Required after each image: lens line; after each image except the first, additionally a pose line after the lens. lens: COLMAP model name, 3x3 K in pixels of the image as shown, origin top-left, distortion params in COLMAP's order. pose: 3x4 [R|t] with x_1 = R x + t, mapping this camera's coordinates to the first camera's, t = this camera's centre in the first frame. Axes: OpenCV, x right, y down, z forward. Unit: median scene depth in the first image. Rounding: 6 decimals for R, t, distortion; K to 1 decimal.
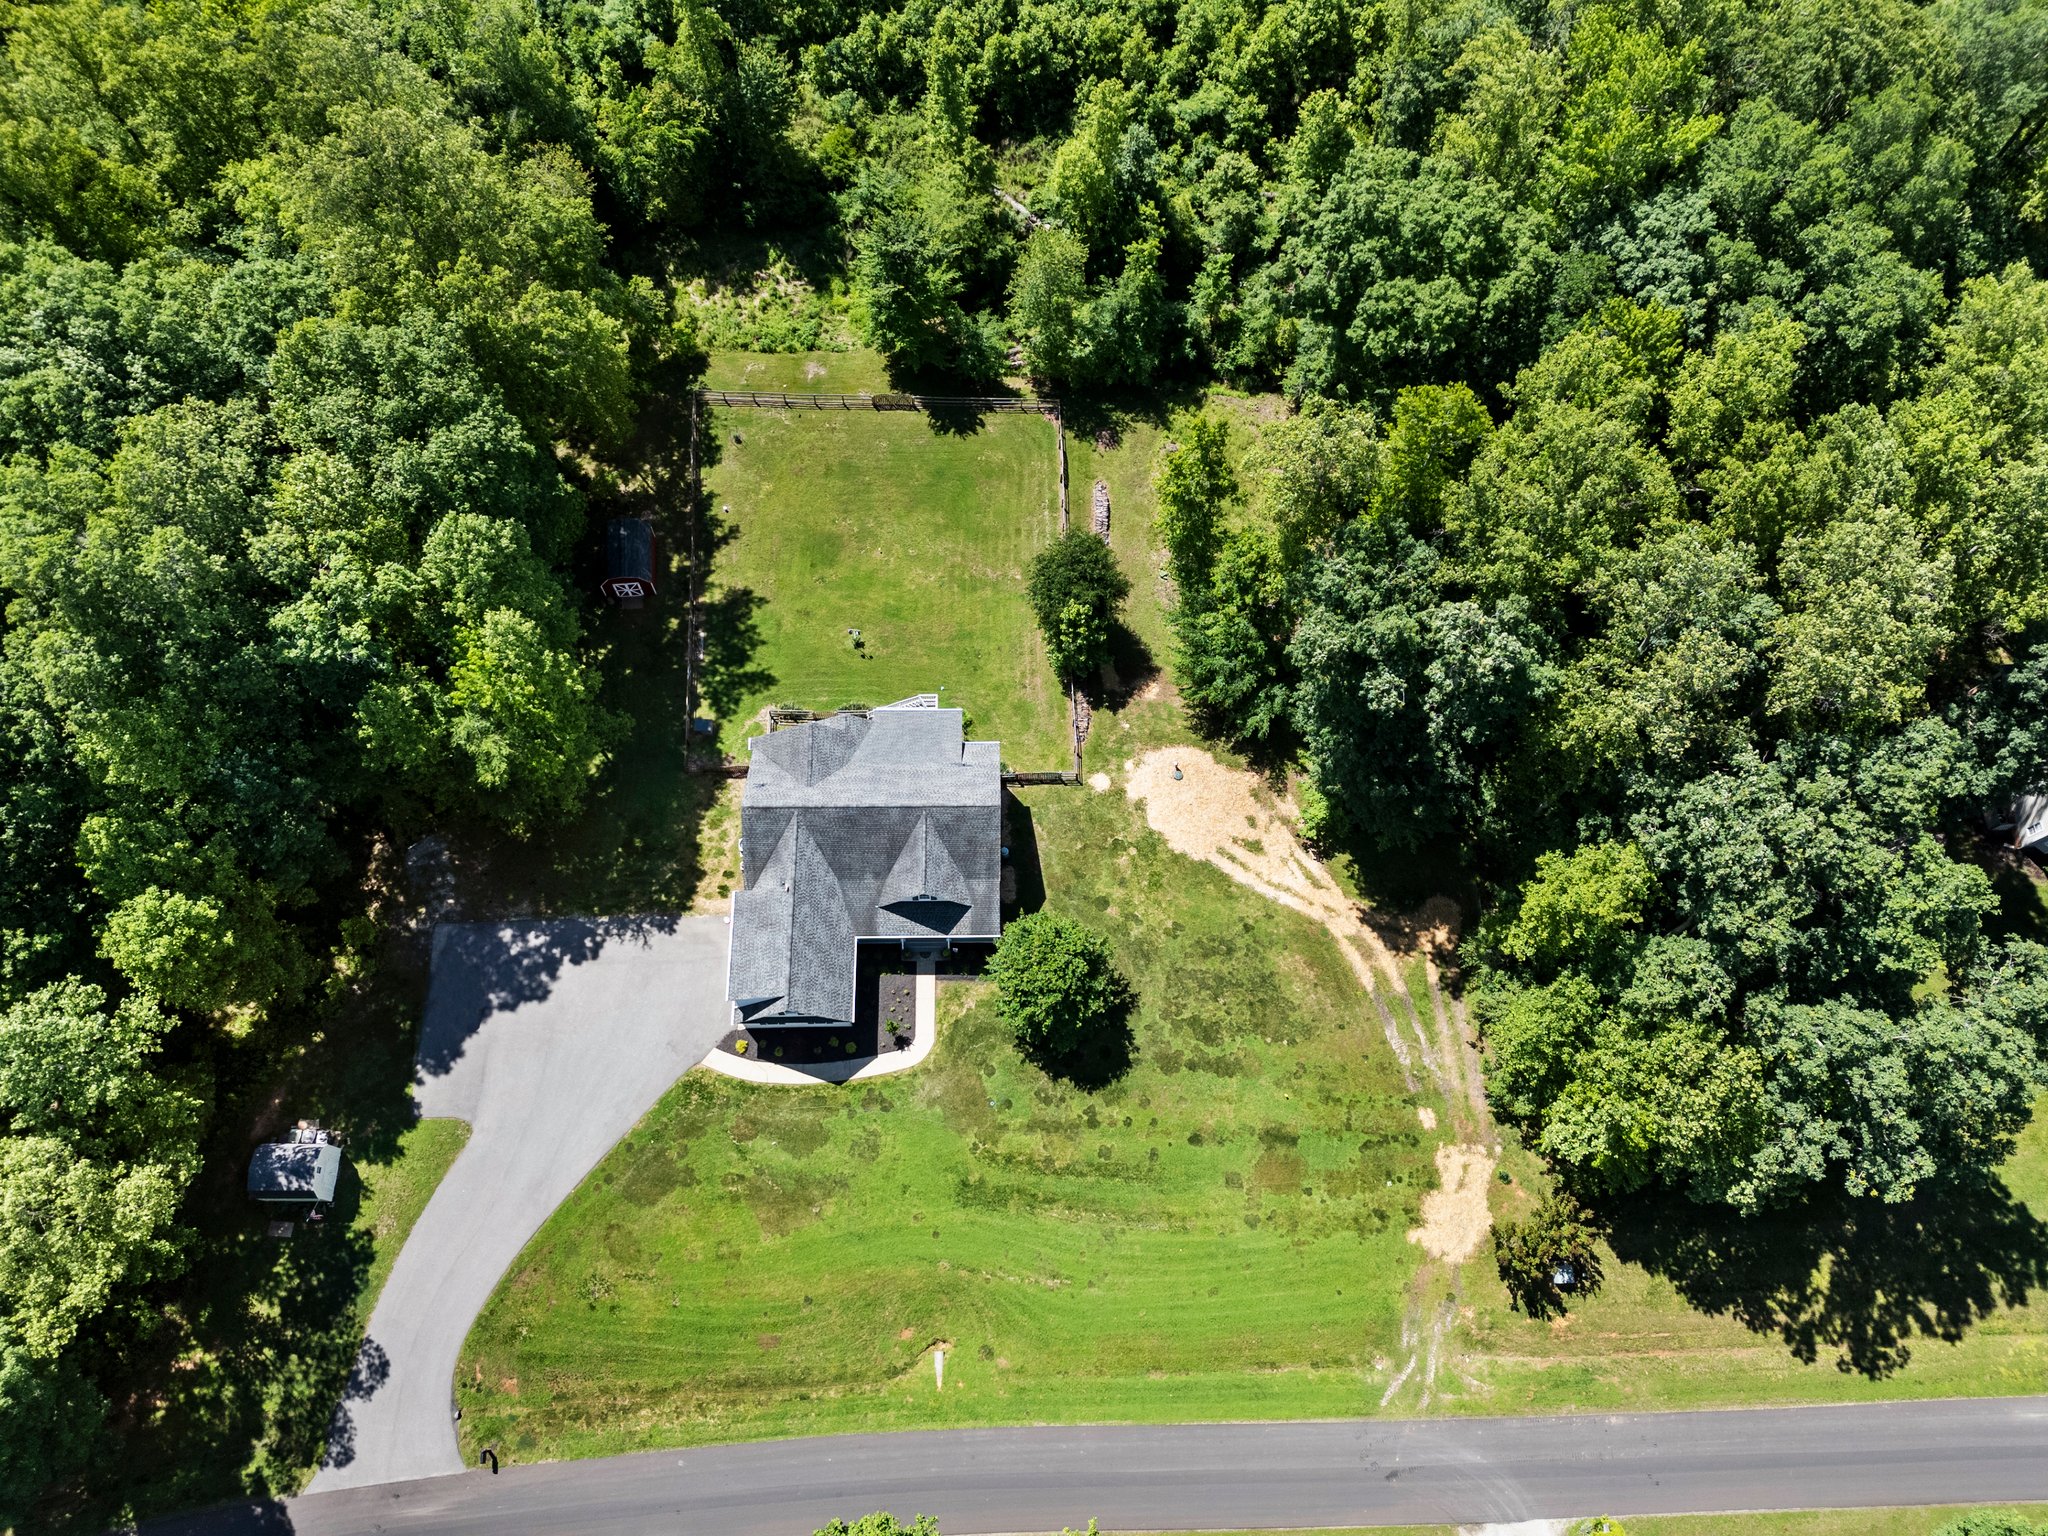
lens RADIAL K [[1501.0, 0, 1012.5], [0, 1501.0, 764.5], [0, 0, 1]] dist [0.095737, -0.143630]
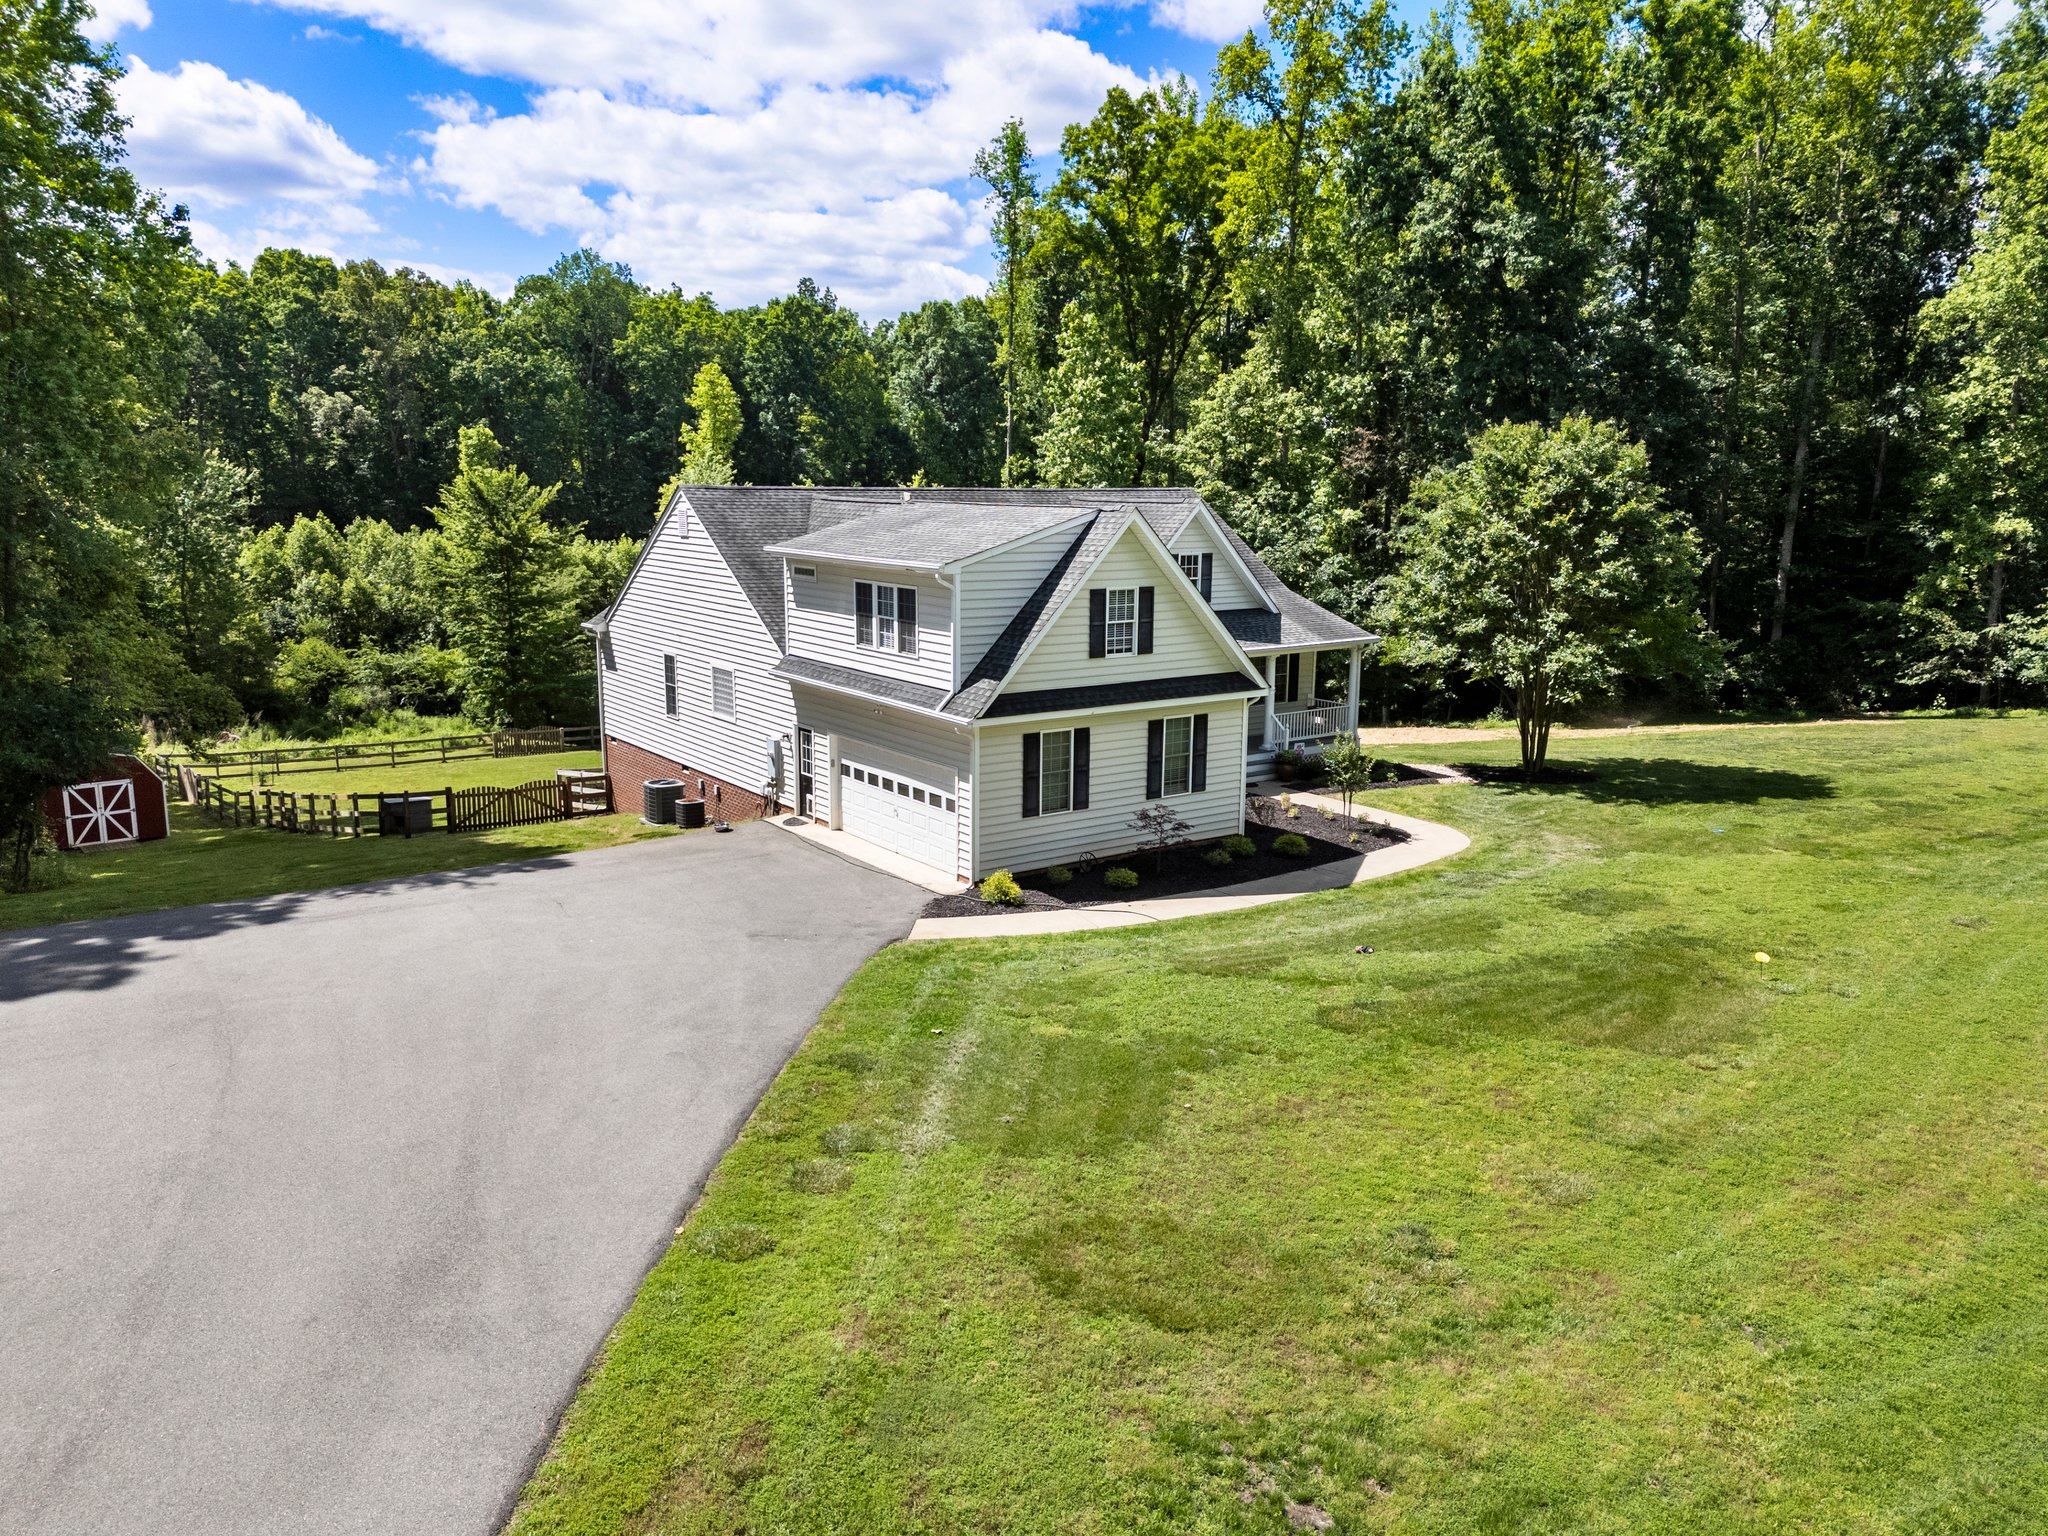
lens RADIAL K [[1506.6, 0, 1017.4], [0, 1506.6, 753.9], [0, 0, 1]] dist [0.067912, -0.049108]
pose [[0.823036, -0.123521, 0.554396, -0.327357], [0.531807, 0.510386, -0.675786, 0.362137], [-0.199482, 0.851028, 0.485756, 0.844981]]
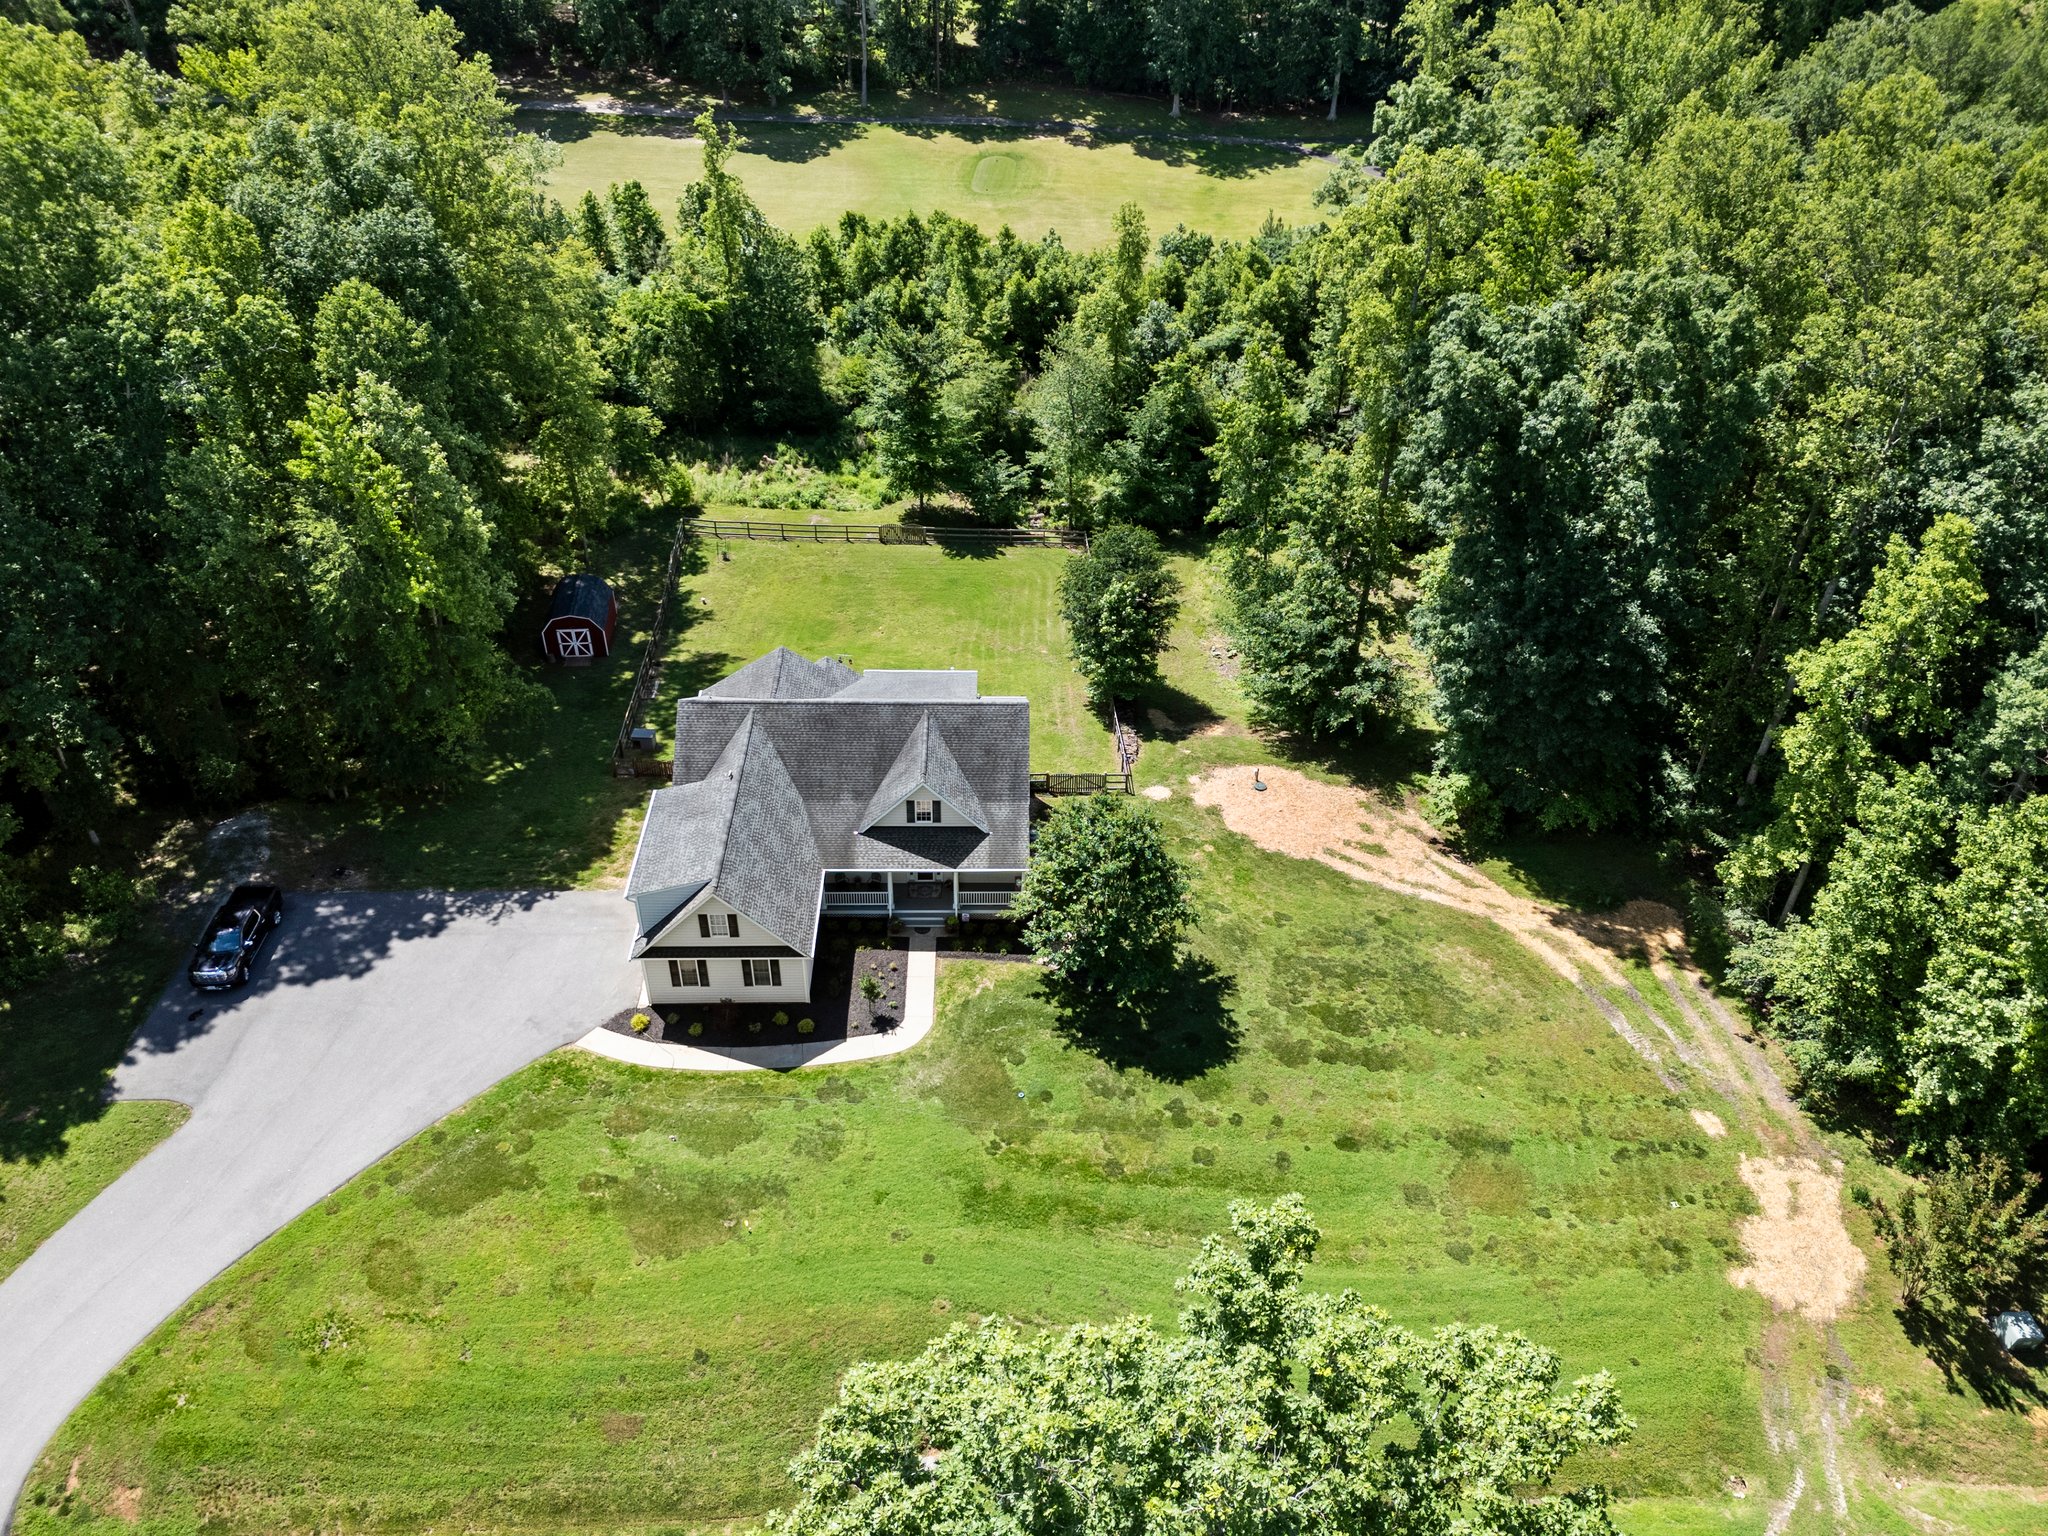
lens RADIAL K [[1506.6, 0, 1017.4], [0, 1506.6, 753.9], [0, 0, 1]] dist [0.067912, -0.049108]
pose [[0.999961, -0.008625, -0.001699, -0.012606], [0.006531, 0.858325, -0.513064, 0.427071], [0.005883, 0.513033, 0.858349, 0.373339]]
